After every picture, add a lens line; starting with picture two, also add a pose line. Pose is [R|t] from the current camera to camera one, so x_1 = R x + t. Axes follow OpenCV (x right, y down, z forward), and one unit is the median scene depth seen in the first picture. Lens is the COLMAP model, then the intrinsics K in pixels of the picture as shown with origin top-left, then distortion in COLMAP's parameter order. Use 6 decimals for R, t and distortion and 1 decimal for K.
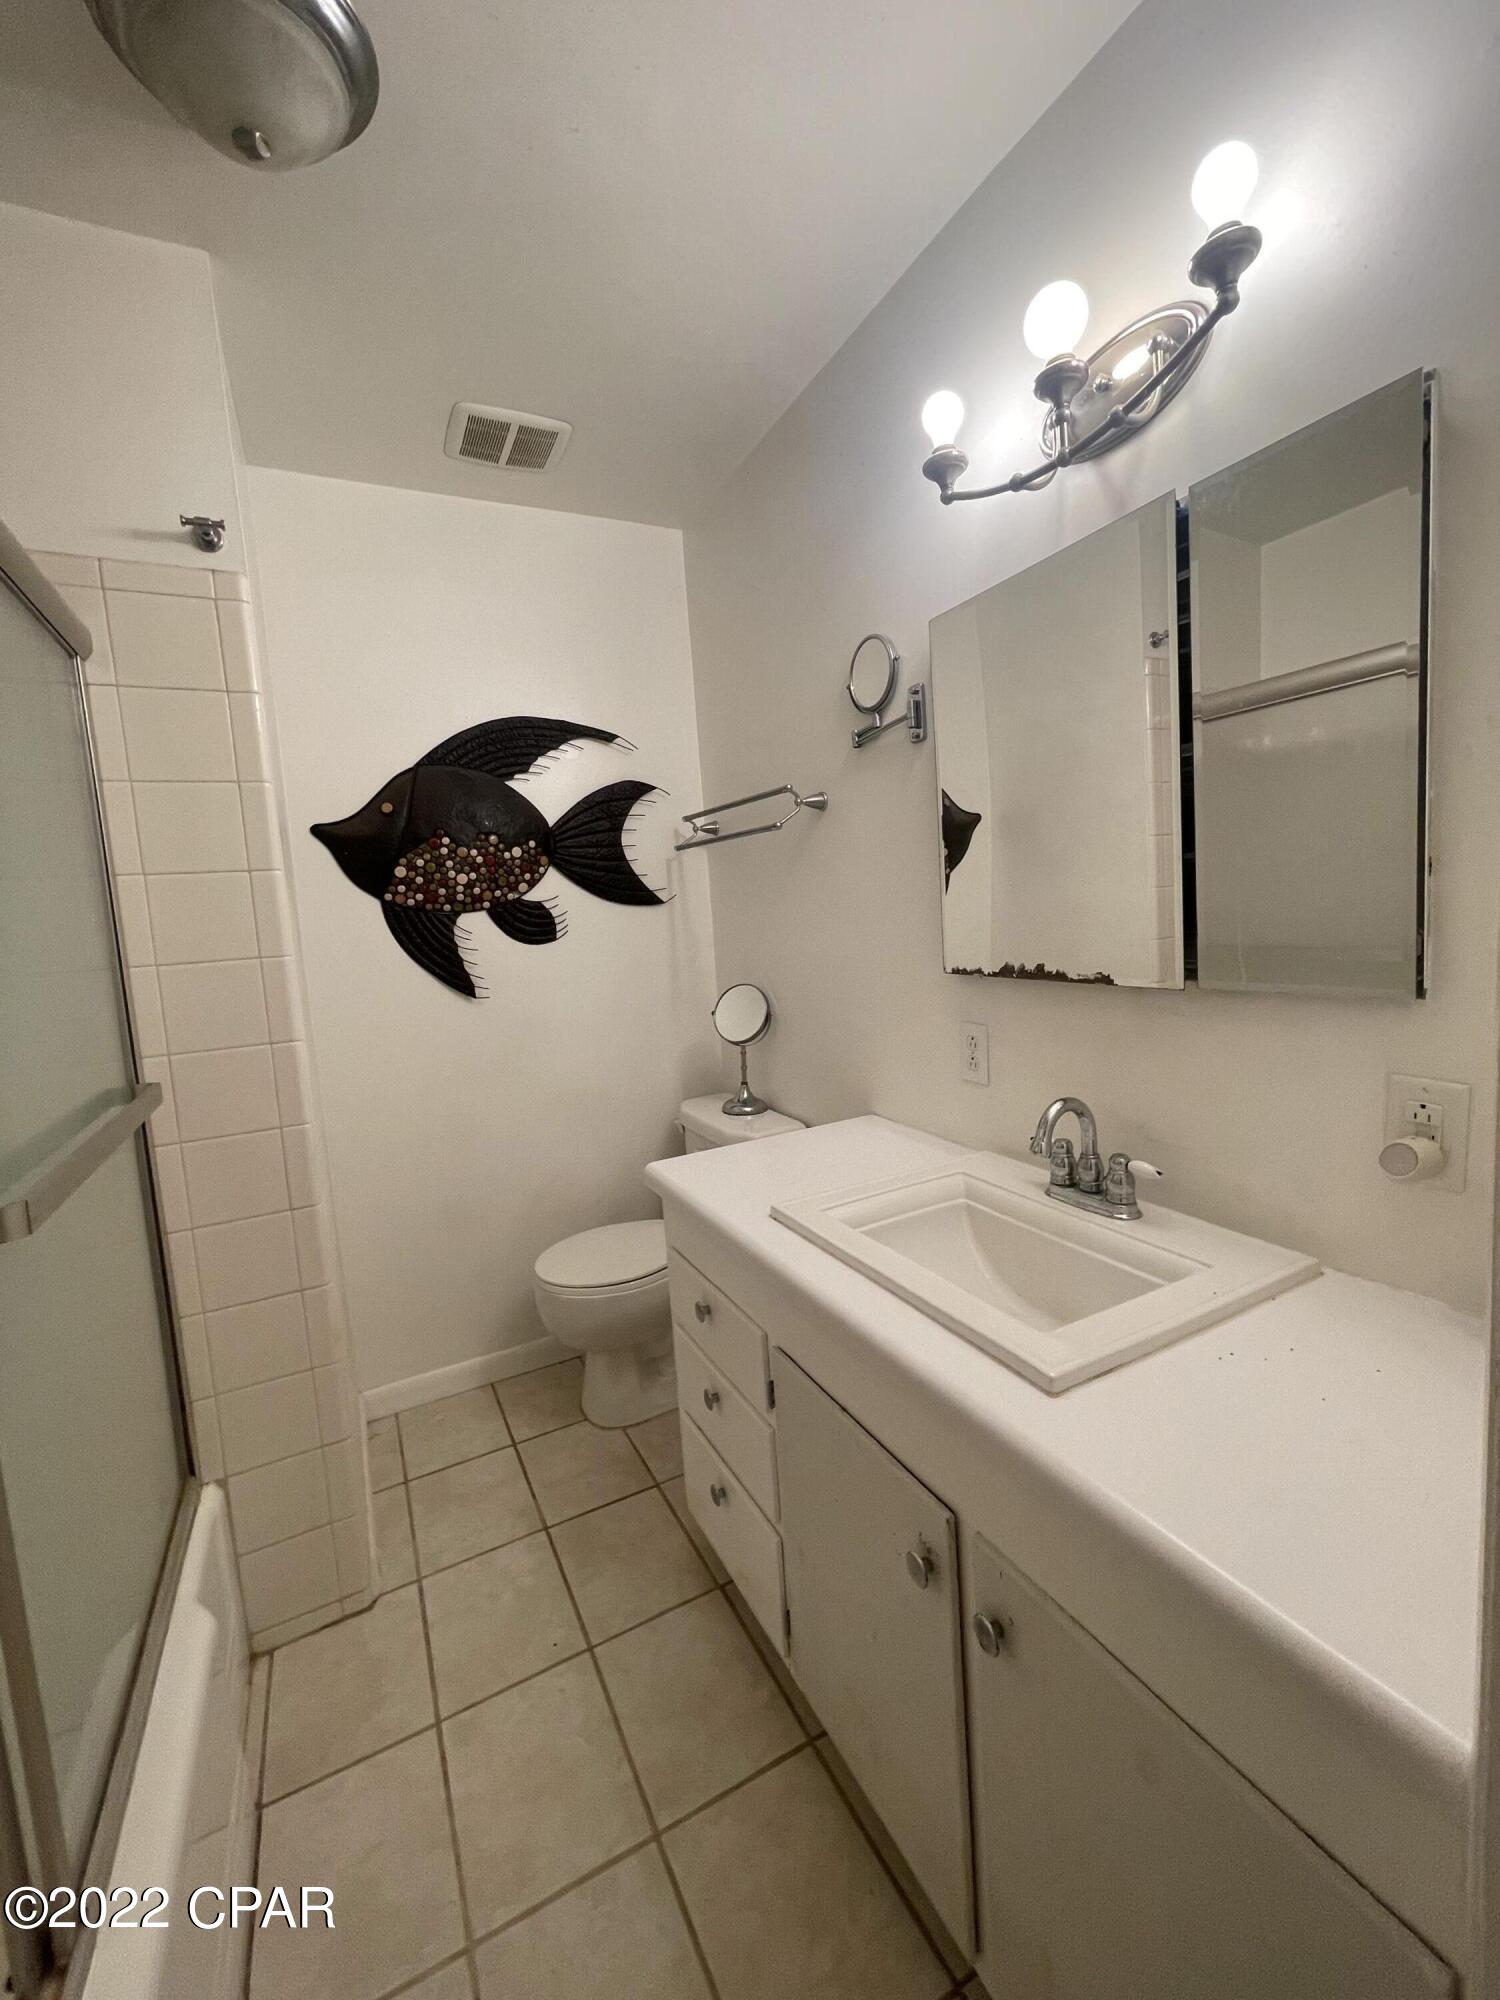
lens RADIAL K [[814.0, 0, 746.7], [0, 814.0, 992.3], [0, 0, 1]] dist [-0.001724, -0.000065]
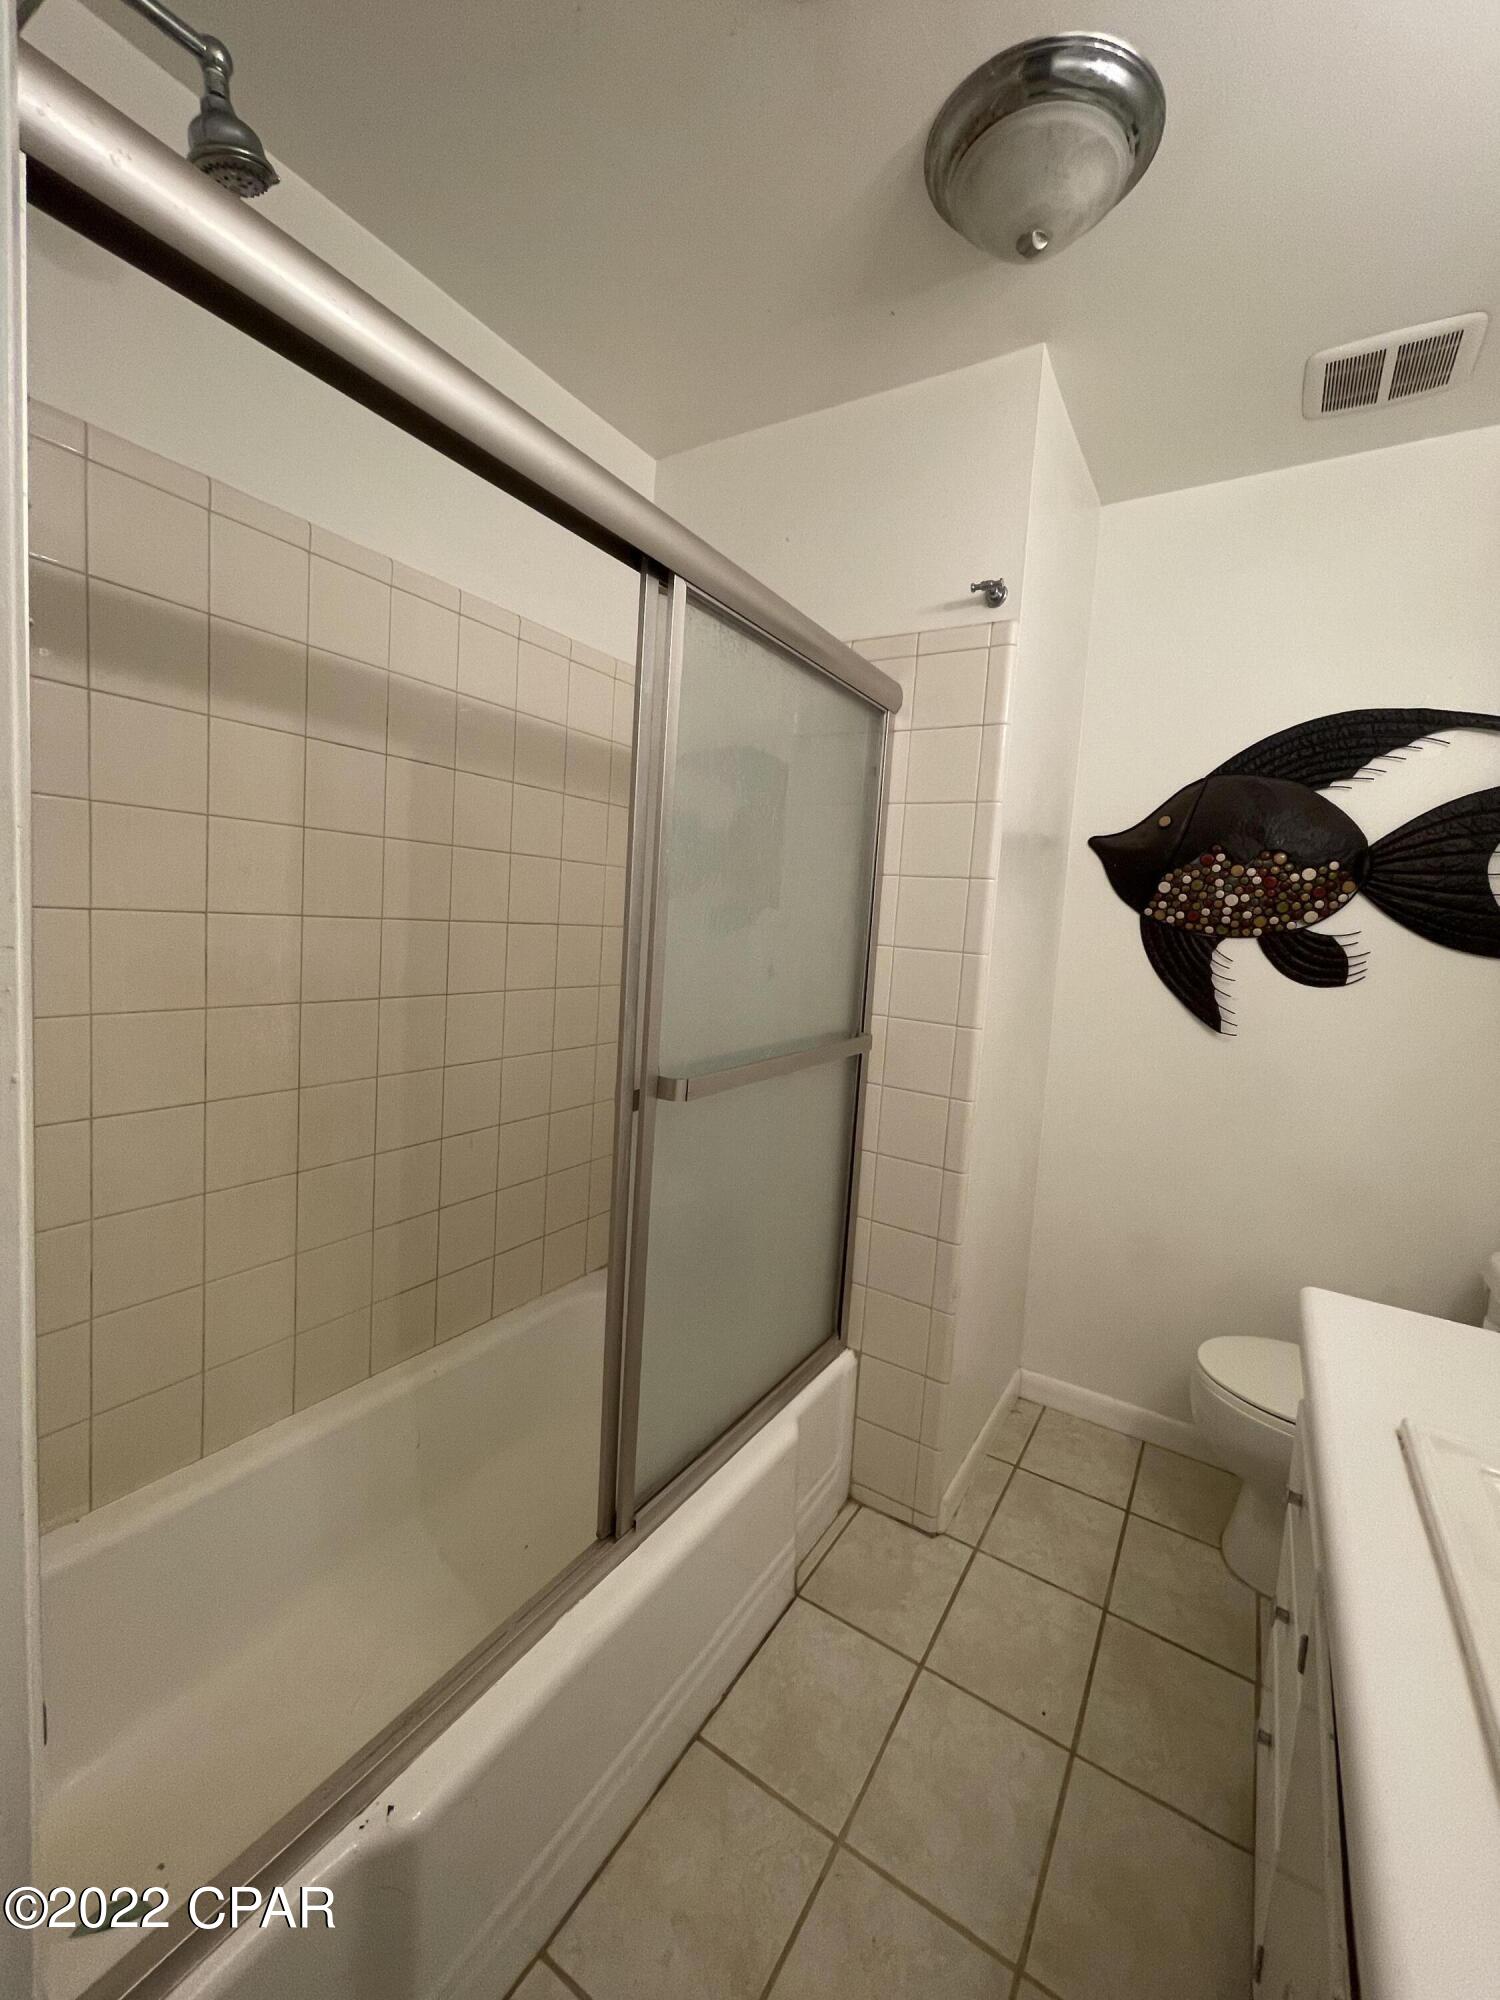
lens RADIAL K [[814.0, 0, 745.4], [0, 814.0, 993.8], [0, 0, 1]] dist [-0.001724, -0.000065]
pose [[0.496439, 0.186649, -0.847768, 0.166139], [-0.186711, 0.976712, 0.105704, -0.033464], [0.847754, 0.105812, 0.519727, 0.089302]]
